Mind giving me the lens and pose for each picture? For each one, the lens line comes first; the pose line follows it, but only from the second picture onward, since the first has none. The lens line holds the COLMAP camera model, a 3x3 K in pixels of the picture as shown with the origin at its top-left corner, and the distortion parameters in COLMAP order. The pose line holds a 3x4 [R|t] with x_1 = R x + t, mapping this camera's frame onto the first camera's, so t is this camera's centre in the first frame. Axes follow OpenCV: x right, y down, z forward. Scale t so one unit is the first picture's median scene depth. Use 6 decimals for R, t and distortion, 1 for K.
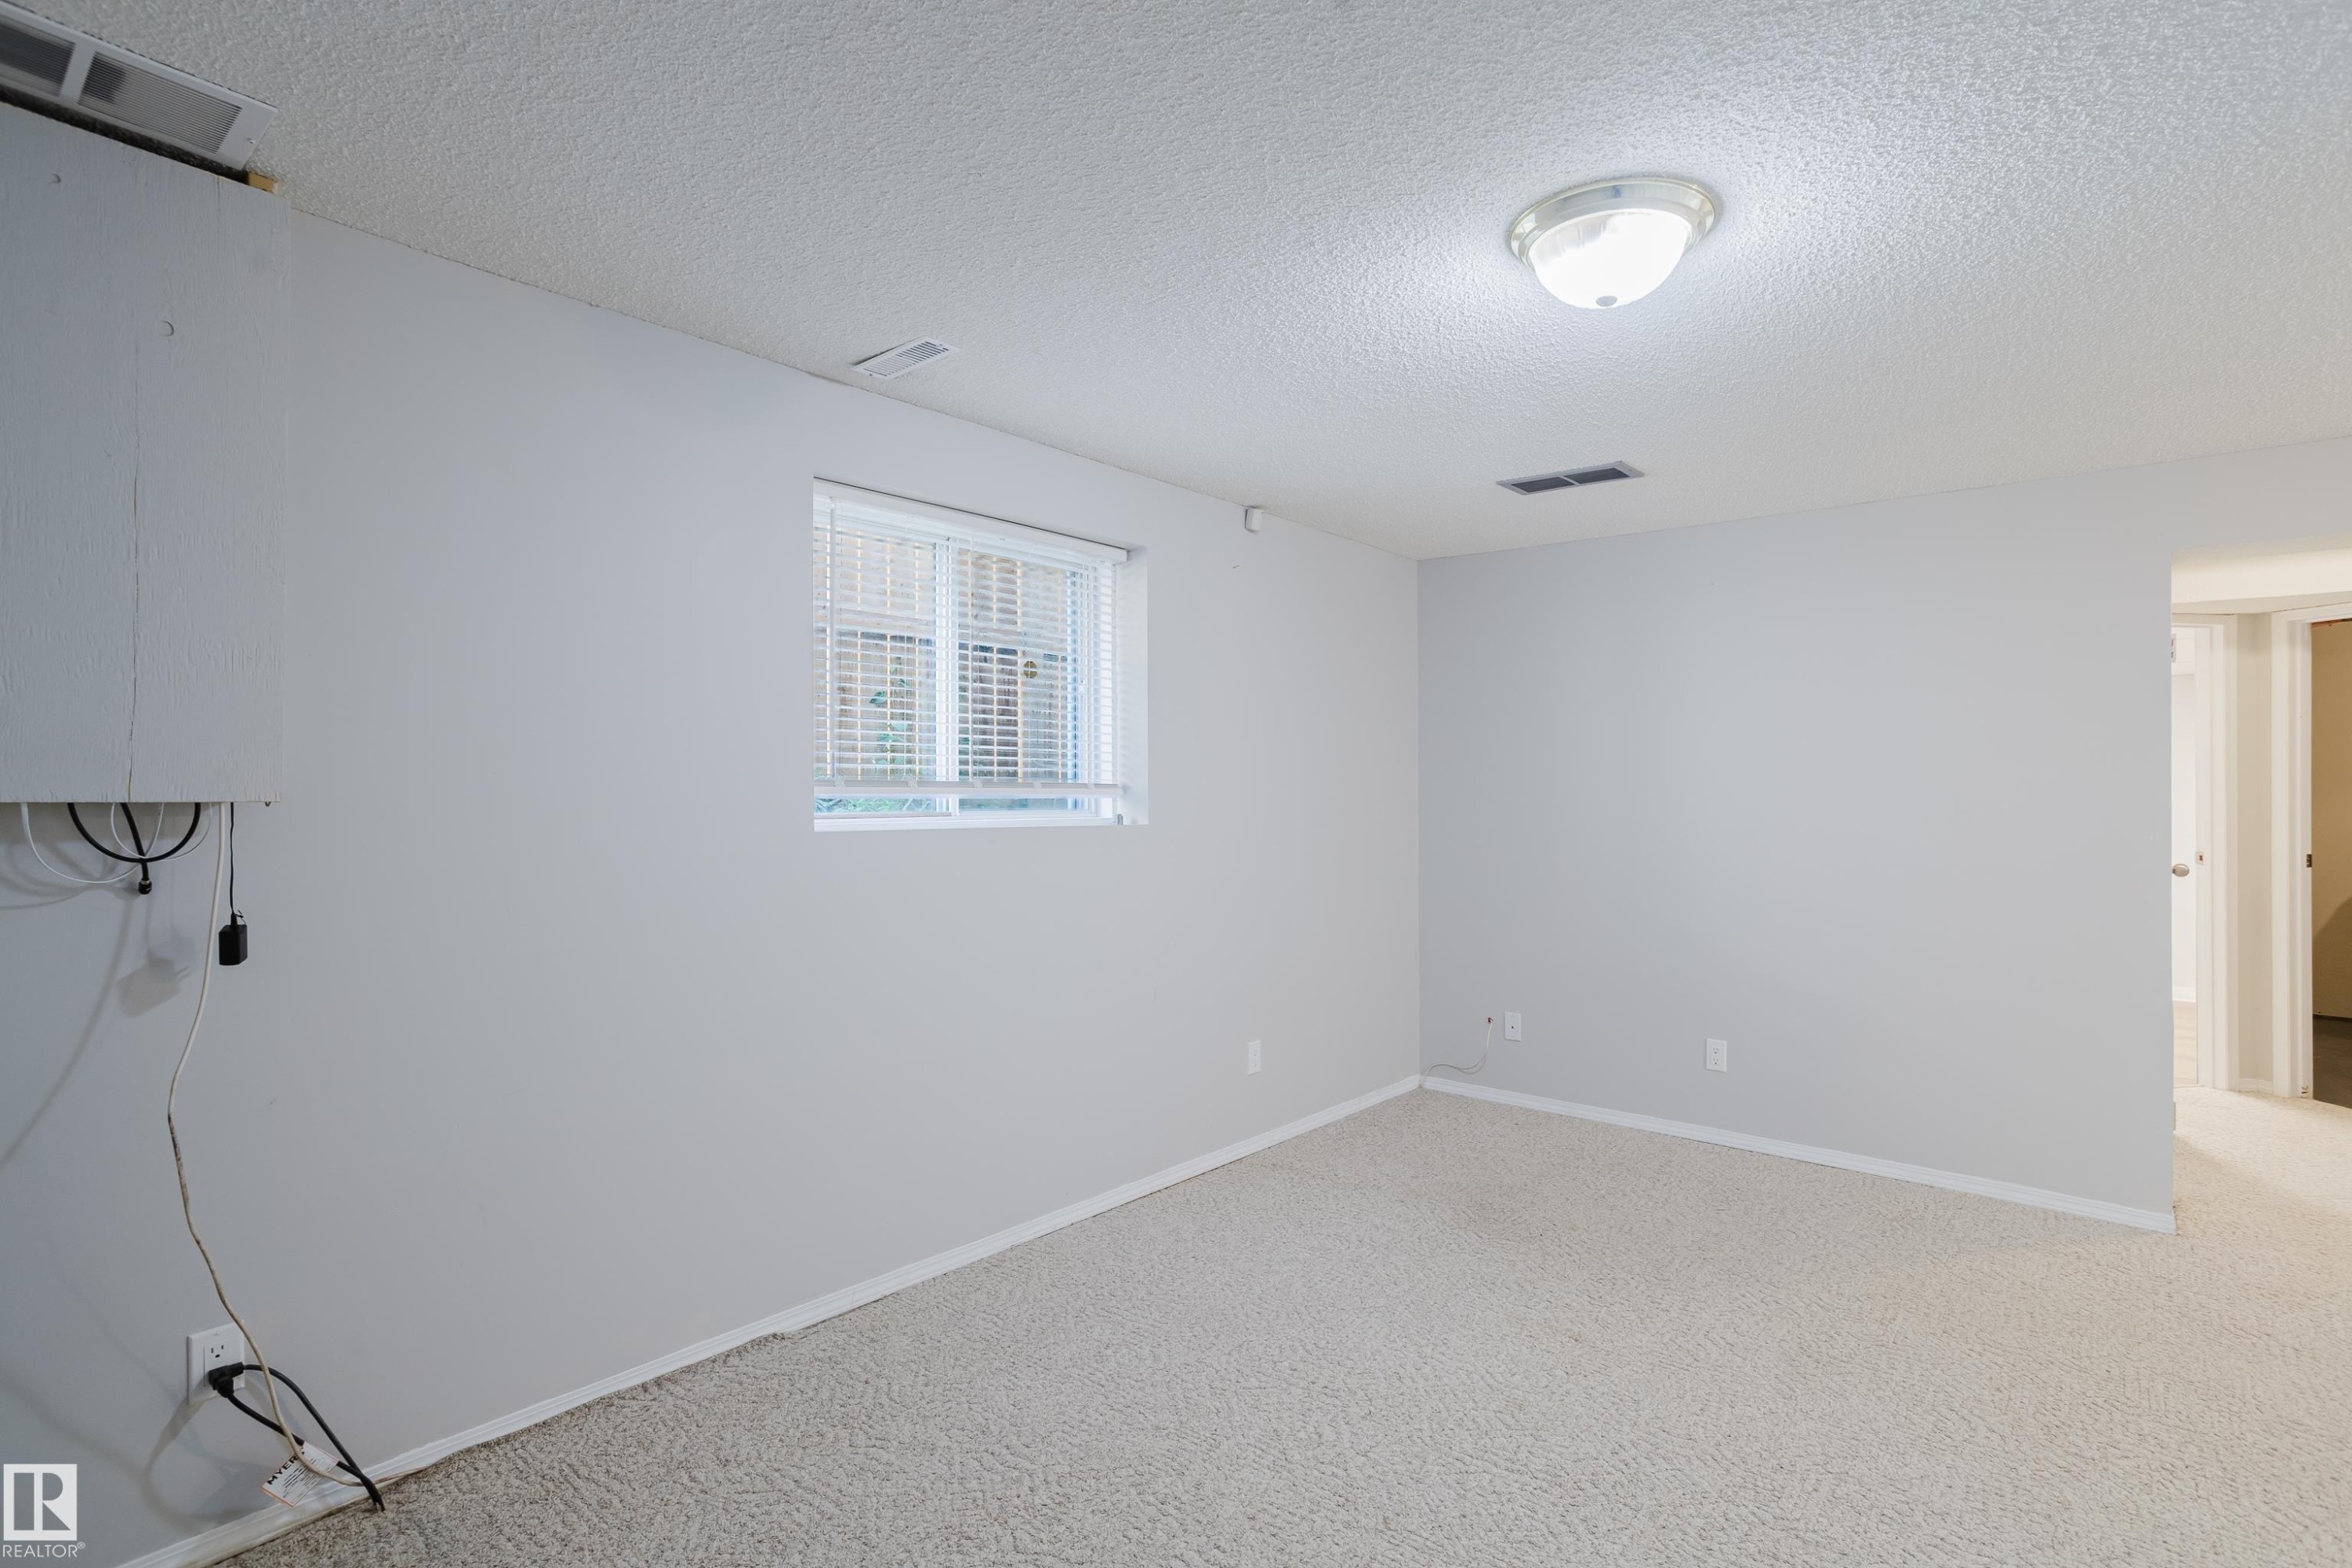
lens RADIAL K [[1120.8, 0, 1177.7], [0, 1120.8, 786.3], [0, 0, 1]] dist [-0.018637, 0.001750]
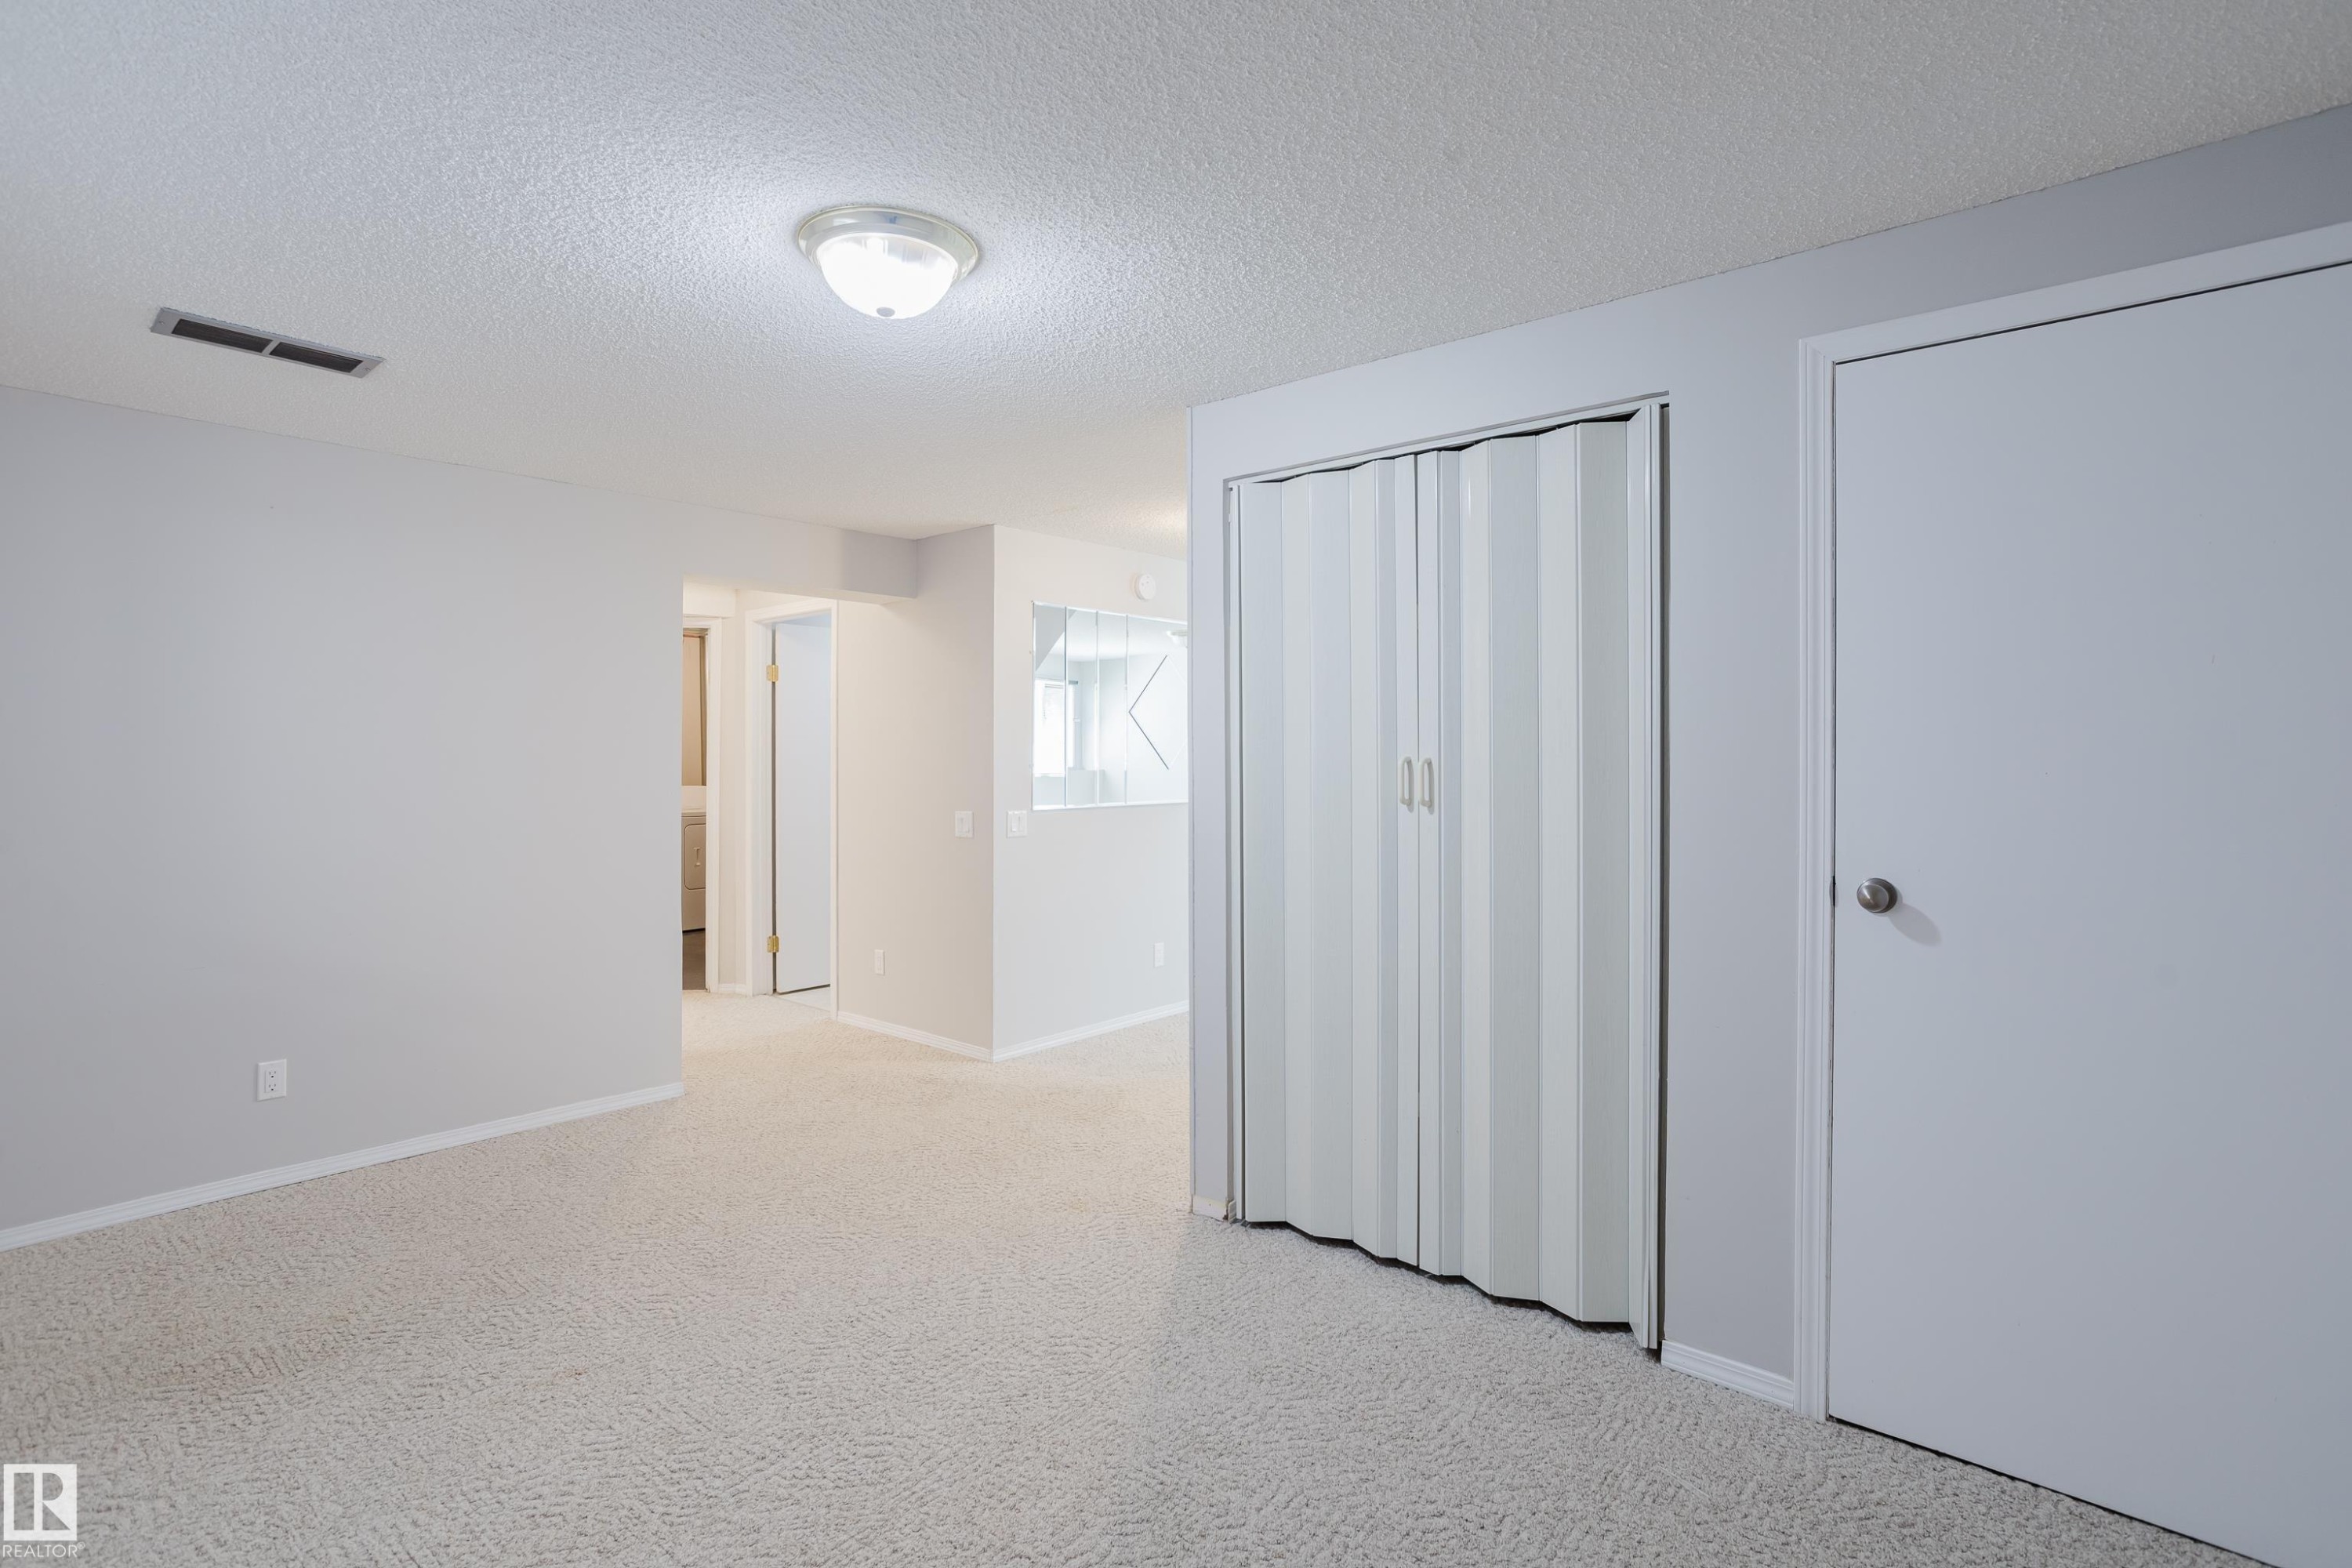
lens RADIAL K [[1120.8, 0, 1203.1], [0, 1120.8, 743.2], [0, 0, 1]] dist [-0.018637, 0.001750]
pose [[-0.007871, 0.004401, 0.999959, -0.390901], [0.002448, 0.999987, -0.004382, -0.001833], [-0.999966, 0.002414, -0.007881, 0.370316]]
